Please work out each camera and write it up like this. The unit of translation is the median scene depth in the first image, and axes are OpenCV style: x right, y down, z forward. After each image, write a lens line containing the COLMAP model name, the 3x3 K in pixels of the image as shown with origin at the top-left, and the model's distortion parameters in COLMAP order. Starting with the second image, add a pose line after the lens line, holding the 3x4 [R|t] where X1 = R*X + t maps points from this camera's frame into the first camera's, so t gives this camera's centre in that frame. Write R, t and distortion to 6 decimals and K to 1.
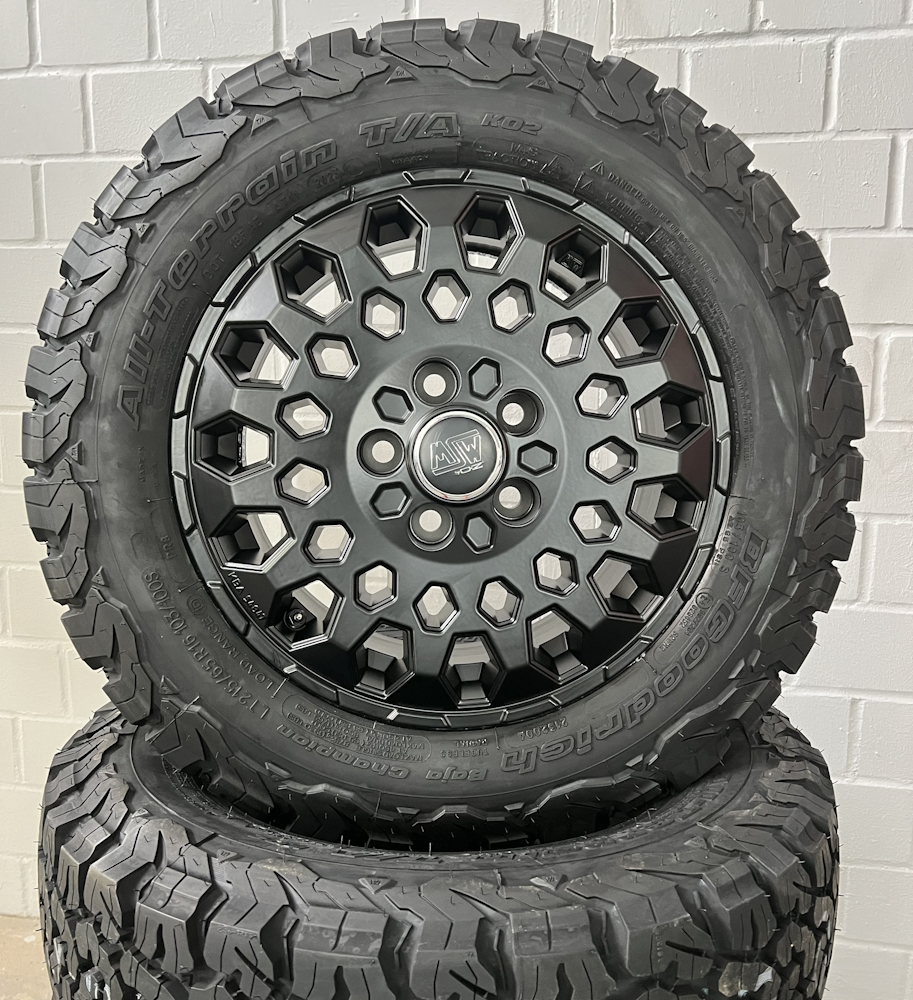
lens RADIAL K [[854.6, 0, 456.5], [0, 854.6, 500.0], [0, 0, 1]] dist [0.017977, -0.005142]
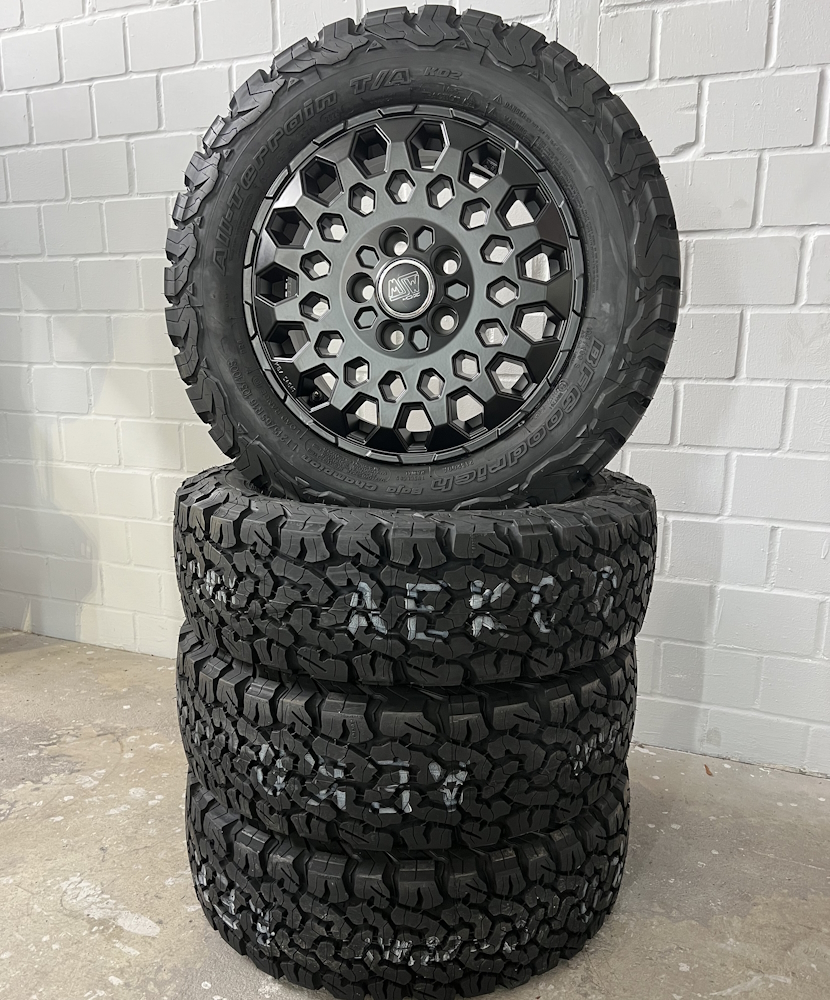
lens RADIAL K [[734.4, 0, 415.0], [0, 734.4, 500.0], [0, 0, 1]] dist [0.049873, -0.052658]
pose [[0.977656, 0.047300, -0.204820, 0.325071], [-0.030447, 0.995944, 0.084668, 0.227989], [0.207994, -0.076540, 0.975131, -0.400008]]
